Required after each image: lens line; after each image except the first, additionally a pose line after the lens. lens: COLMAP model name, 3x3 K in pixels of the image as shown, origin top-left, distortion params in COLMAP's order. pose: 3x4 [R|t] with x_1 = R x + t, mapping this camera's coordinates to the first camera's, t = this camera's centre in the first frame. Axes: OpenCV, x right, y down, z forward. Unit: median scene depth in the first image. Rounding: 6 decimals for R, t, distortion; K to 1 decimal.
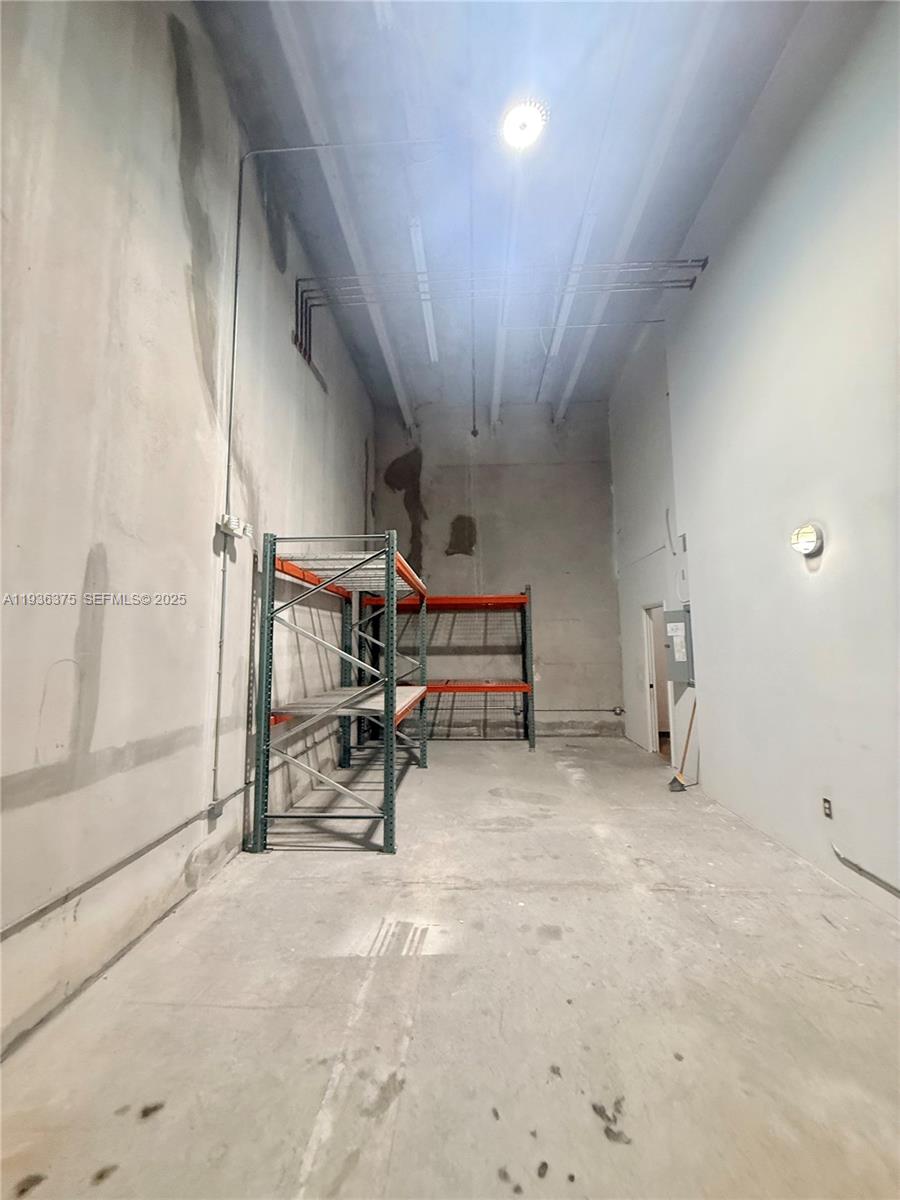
lens RADIAL K [[477.1, 0, 447.5], [0, 477.1, 601.7], [0, 0, 1]] dist [-0.002708, 0.000734]
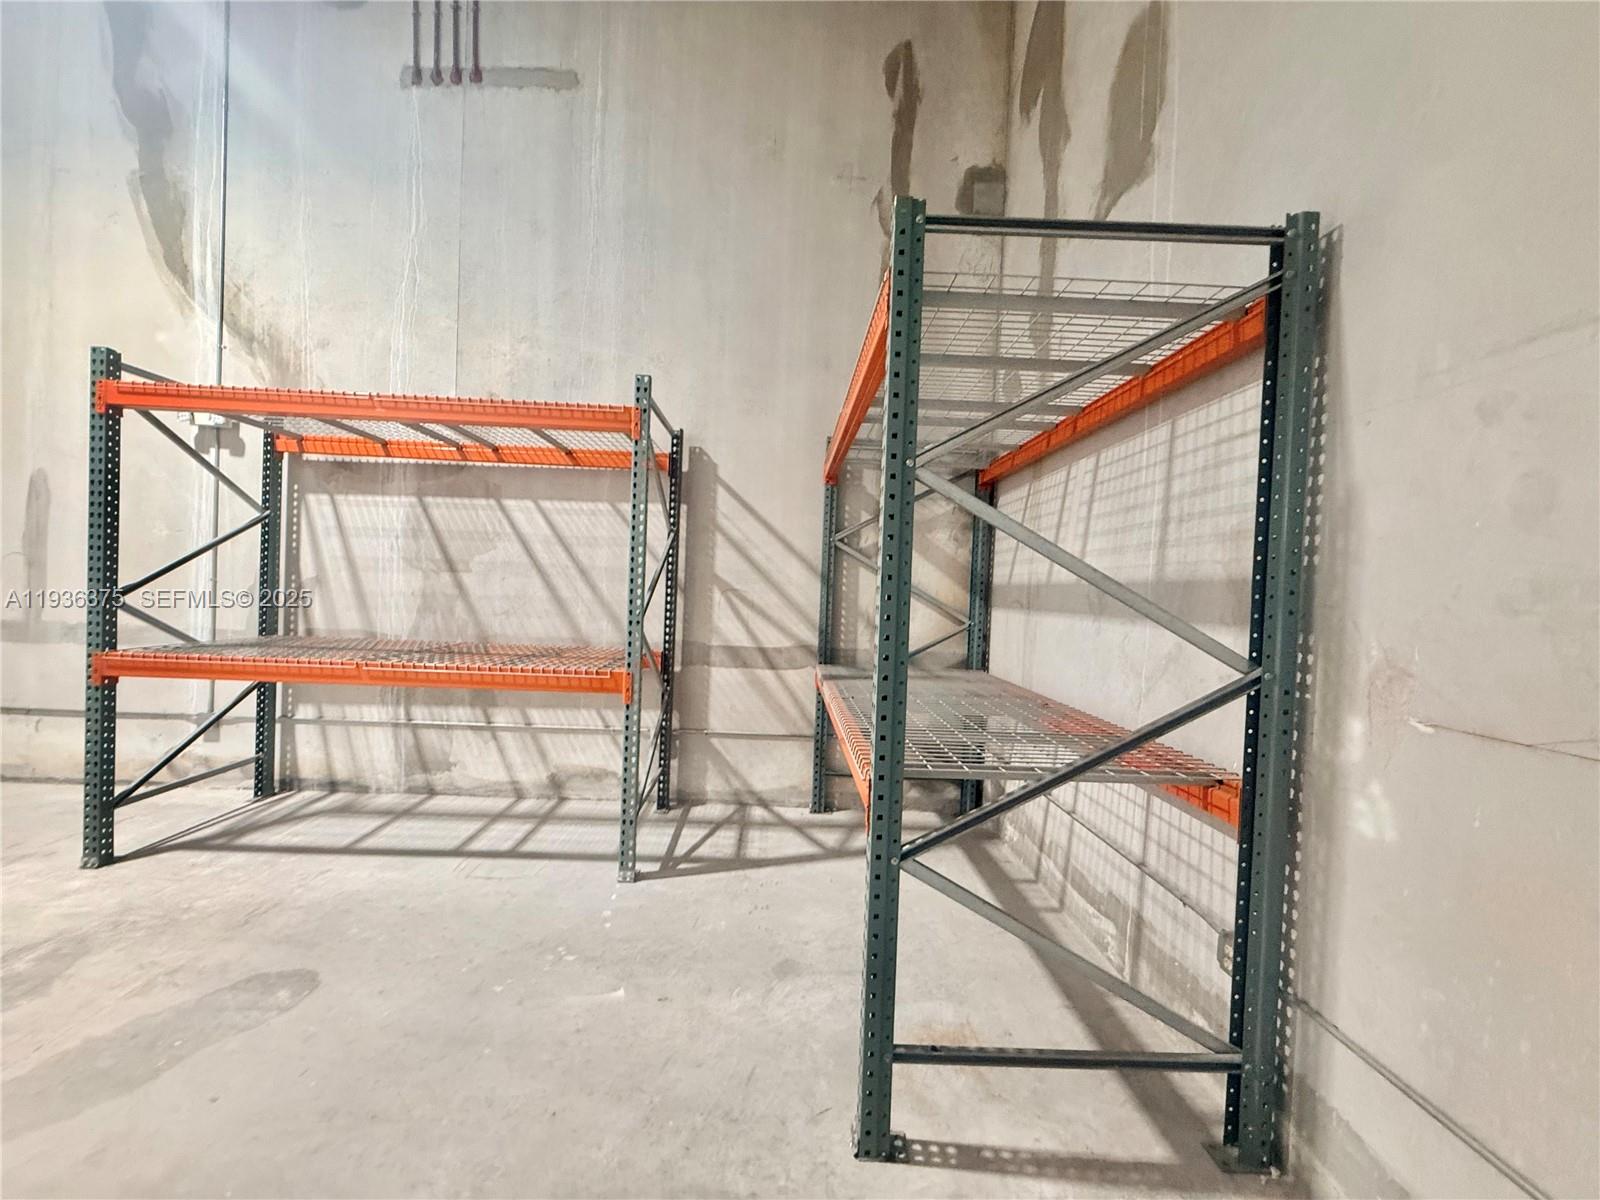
lens RADIAL K [[636.2, 0, 801.3], [0, 636.2, 602.6], [0, 0, 1]] dist [-0.002708, 0.000734]
pose [[0.085533, 0.034173, -0.995749, 0.843993], [0.053771, 0.997797, 0.038862, 0.203723], [0.994883, -0.056867, 0.083507, 2.002934]]
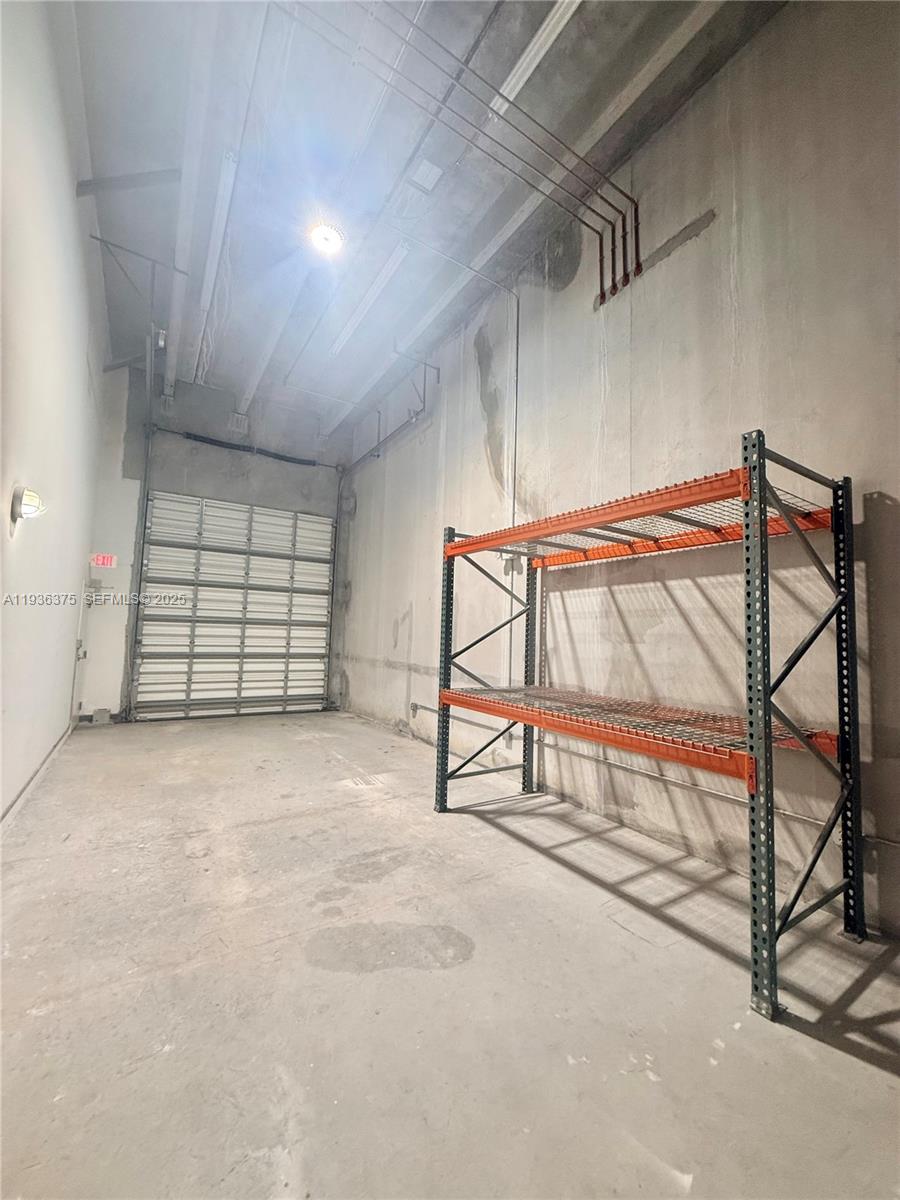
lens RADIAL K [[477.1, 0, 449.1], [0, 477.1, 596.7], [0, 0, 1]] dist [-0.002708, 0.000734]
pose [[-0.808512, -0.062213, -0.585181, 0.595625], [0.032447, 0.988171, -0.149886, 0.203591], [0.587584, -0.140172, -0.796930, 2.113323]]
